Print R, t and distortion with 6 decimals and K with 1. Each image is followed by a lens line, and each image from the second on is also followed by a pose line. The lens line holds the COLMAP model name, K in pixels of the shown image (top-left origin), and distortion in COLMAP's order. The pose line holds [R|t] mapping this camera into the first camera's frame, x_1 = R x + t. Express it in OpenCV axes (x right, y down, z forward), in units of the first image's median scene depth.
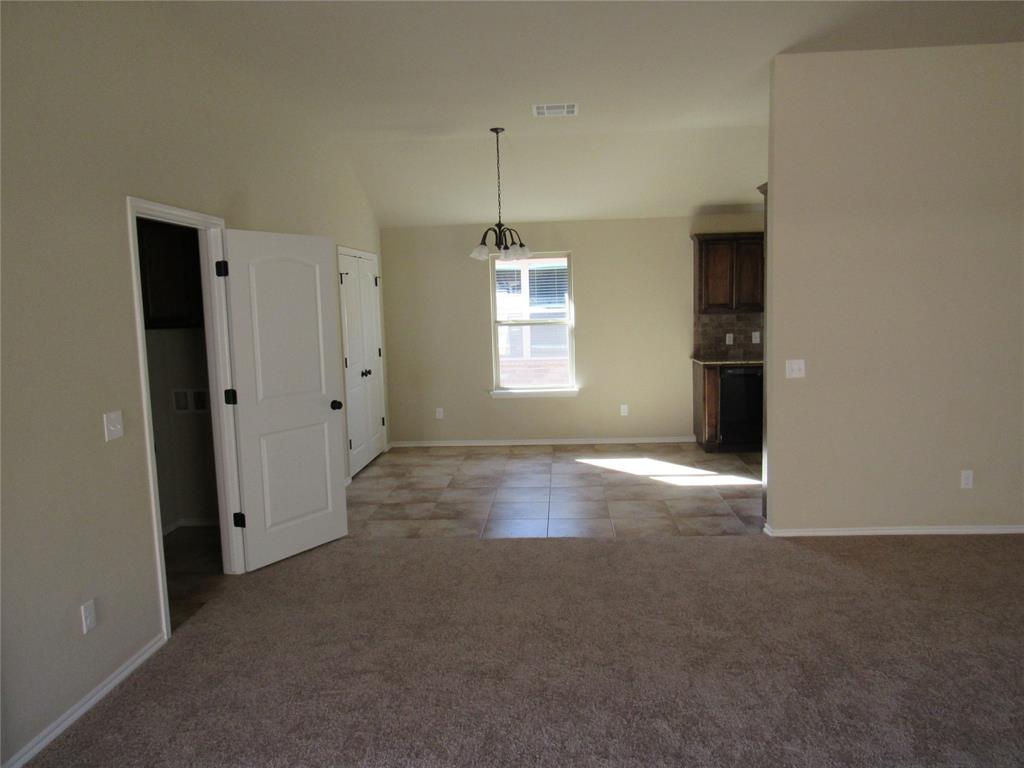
lens RADIAL K [[729.3, 0, 513.9], [0, 729.3, 382.9], [0, 0, 1]] dist [-0.028513, 0.009427]
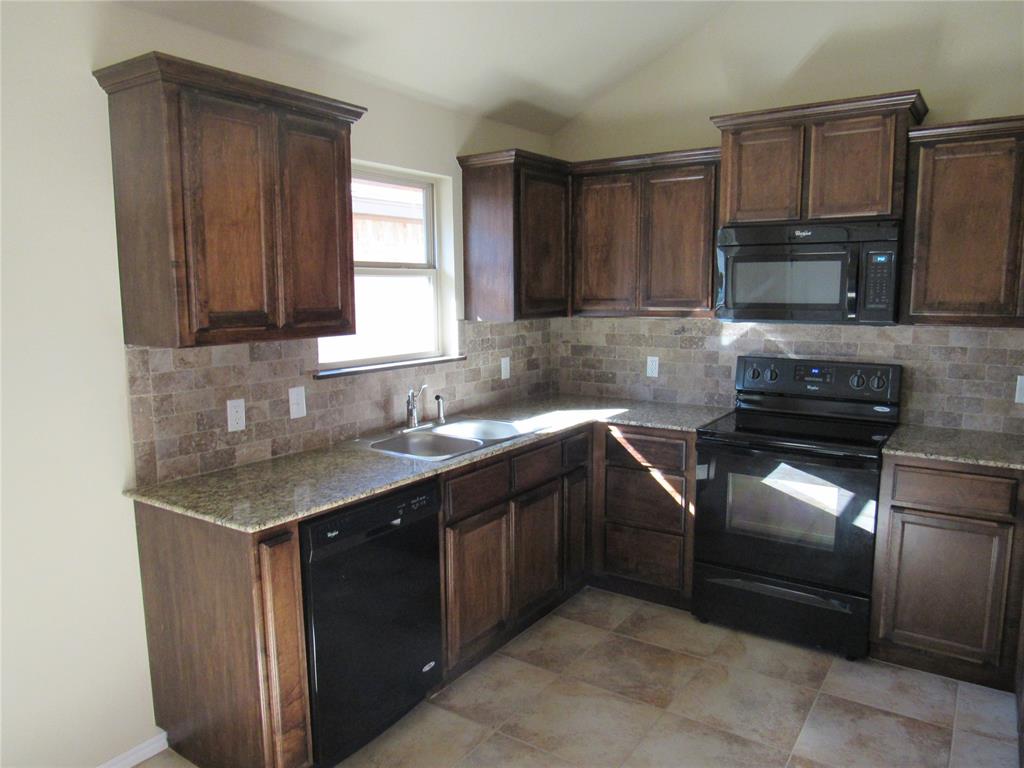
lens RADIAL K [[729.3, 0, 512.6], [0, 729.3, 388.5], [0, 0, 1]] dist [-0.028513, 0.009427]
pose [[0.499158, -0.095500, 0.861232, 0.087628], [0.083066, 0.994604, 0.062145, -0.102072], [-0.862520, 0.040519, 0.504398, 0.884673]]
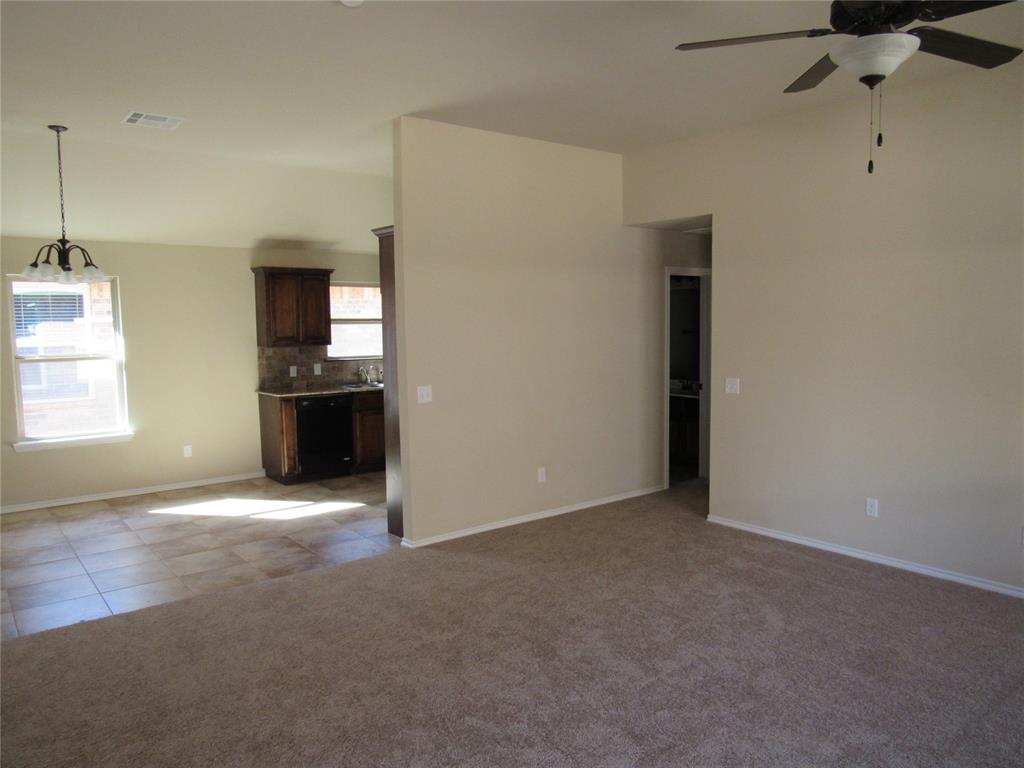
lens RADIAL K [[729.3, 0, 510.2], [0, 729.3, 386.5], [0, 0, 1]] dist [-0.028513, 0.009427]
pose [[0.741595, -0.037987, 0.669771, -0.198142], [0.065633, 0.997714, -0.016083, -0.003532], [-0.667629, 0.055886, 0.742393, 0.052864]]
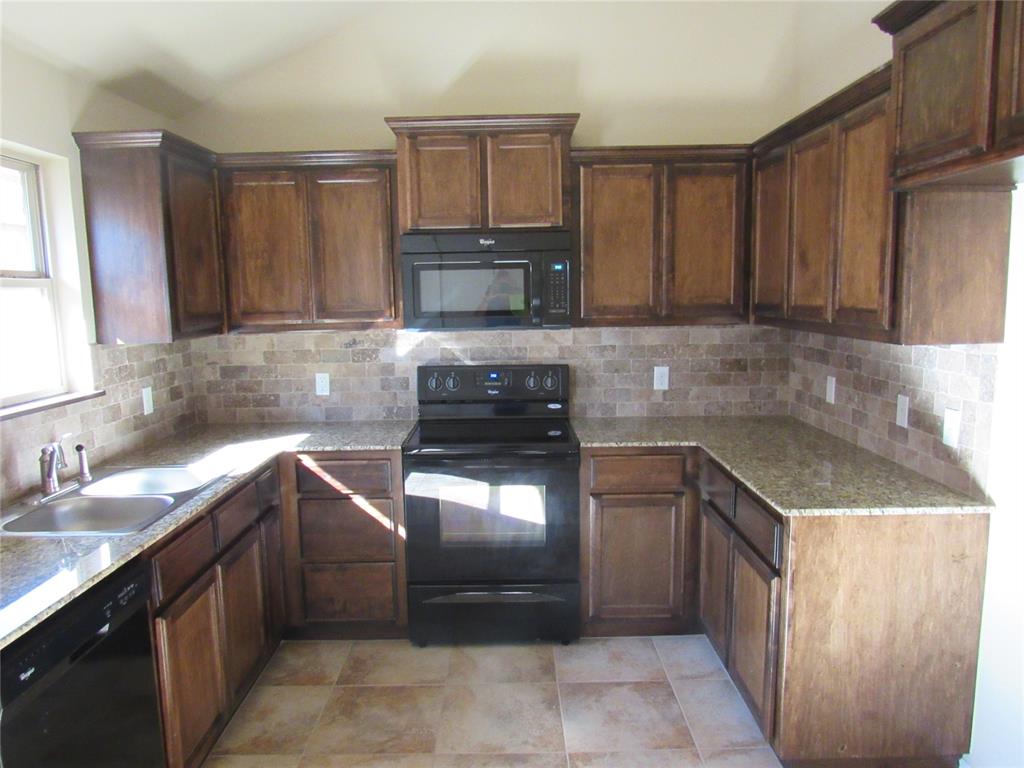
lens RADIAL K [[729.3, 0, 513.0], [0, 729.3, 388.7], [0, 0, 1]] dist [-0.028513, 0.009427]
pose [[-0.074387, -0.101813, 0.992019, 0.109210], [0.125769, 0.985874, 0.110613, -0.113436], [-0.989267, 0.132993, -0.060532, 0.986842]]
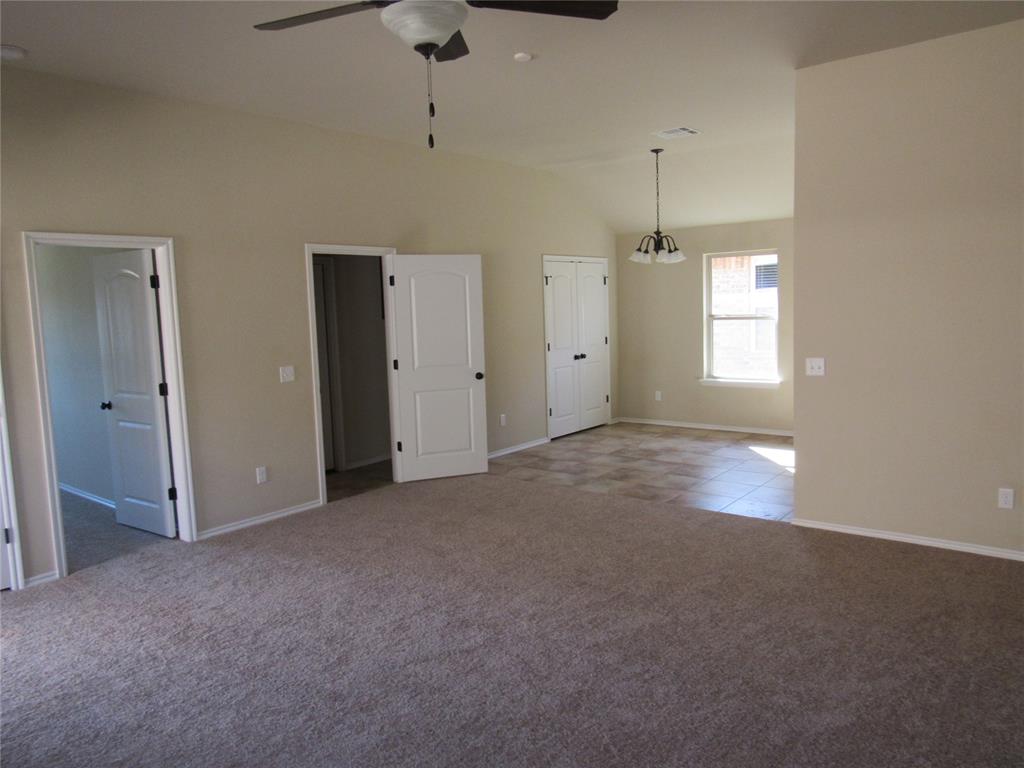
lens RADIAL K [[729.3, 0, 508.2], [0, 729.3, 381.3], [0, 0, 1]] dist [-0.028513, 0.009427]
pose [[0.814026, 0.063780, -0.577316, 0.462718], [-0.055202, 0.997949, 0.032415, -0.005786], [0.578199, 0.005483, 0.815877, -0.075518]]
